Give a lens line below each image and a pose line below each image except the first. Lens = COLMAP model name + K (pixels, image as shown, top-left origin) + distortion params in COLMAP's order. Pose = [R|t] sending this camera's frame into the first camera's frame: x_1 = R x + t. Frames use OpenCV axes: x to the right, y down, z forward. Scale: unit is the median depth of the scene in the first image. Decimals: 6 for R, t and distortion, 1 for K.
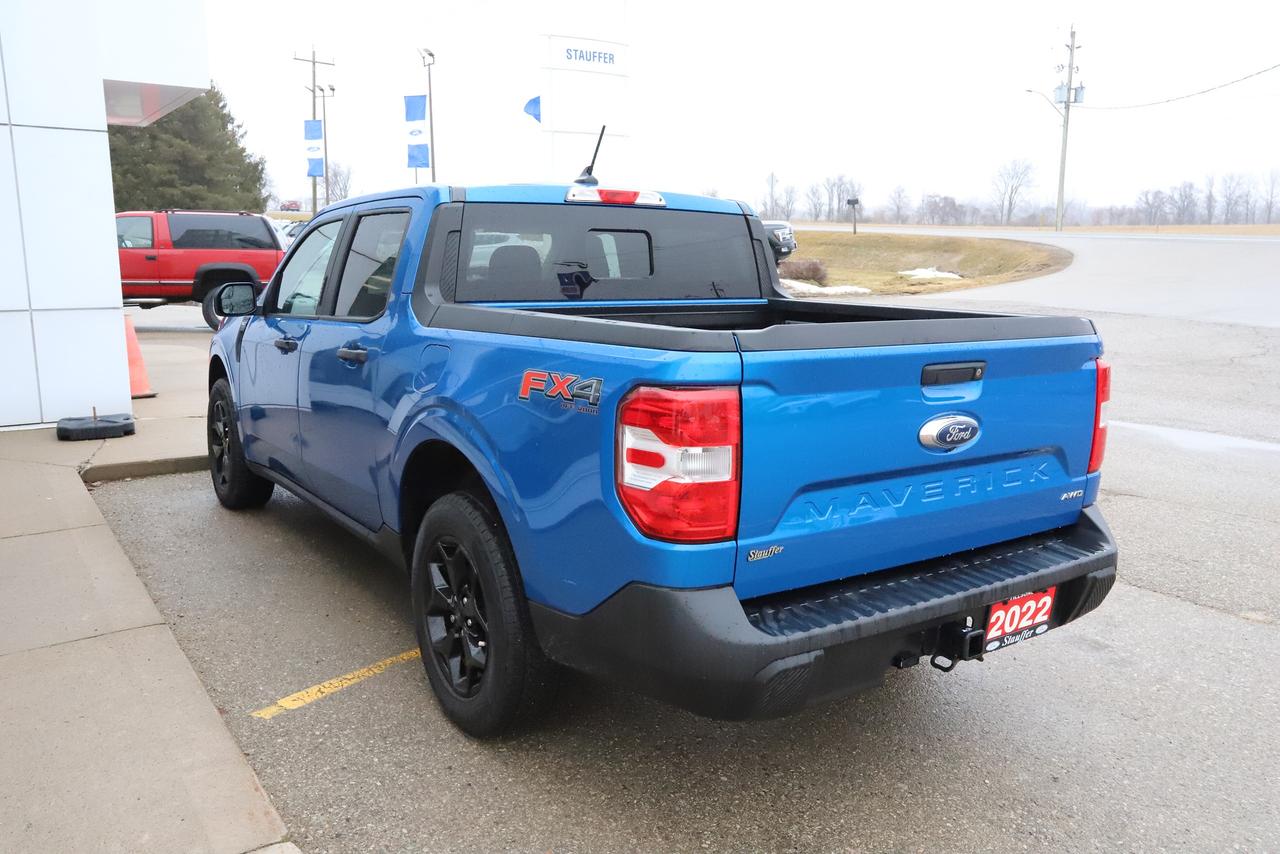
lens RADIAL K [[1020.1, 0, 640.0], [0, 1020.1, 427.0], [0, 0, 1]] dist [-0.027652, 0.005448]
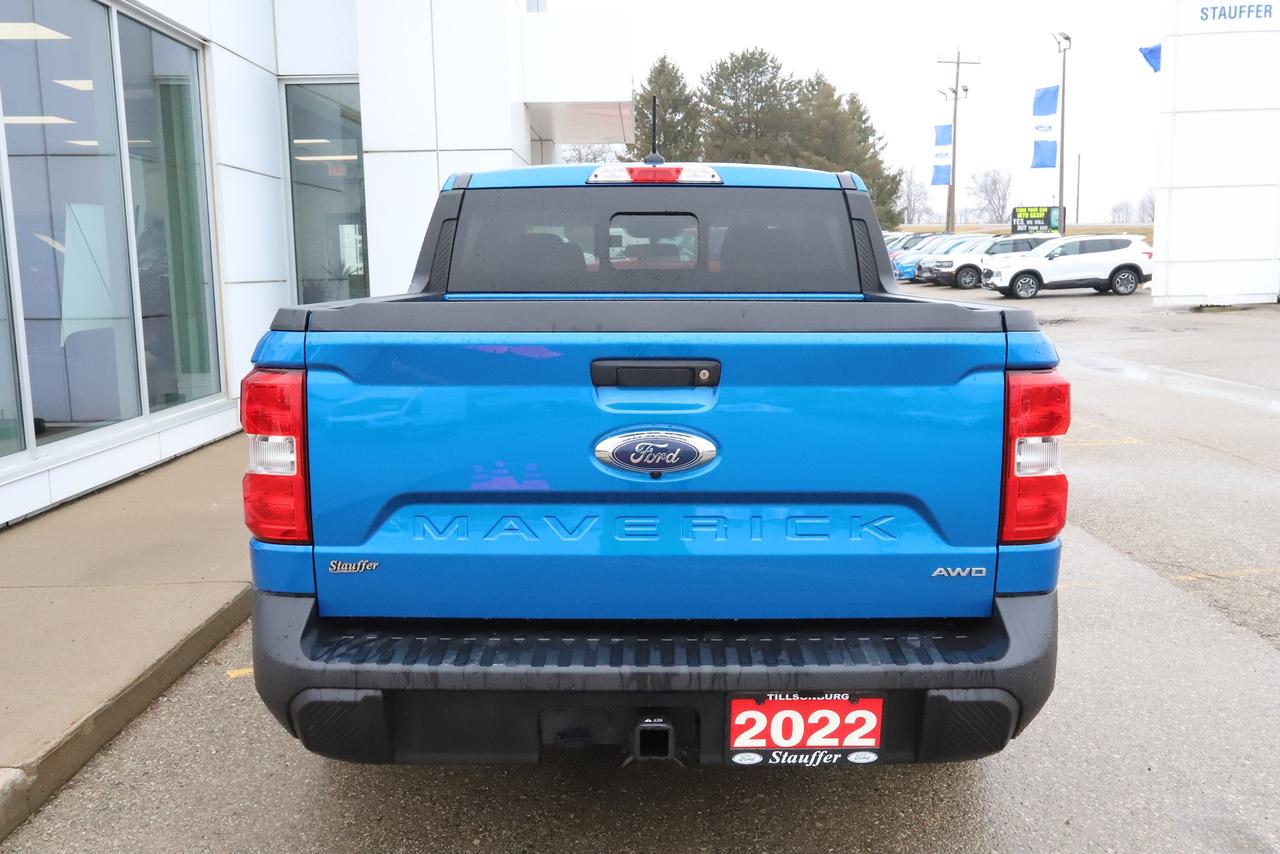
lens RADIAL K [[1106.0, 0, 640.0], [0, 1106.0, 427.0], [0, 0, 1]] dist [-0.031217, 0.101249]
pose [[0.824484, 0.066565, -0.561957, 0.699510], [-0.081613, 0.996663, -0.001683, -0.010535], [0.559970, 0.047251, 0.827165, 0.297242]]
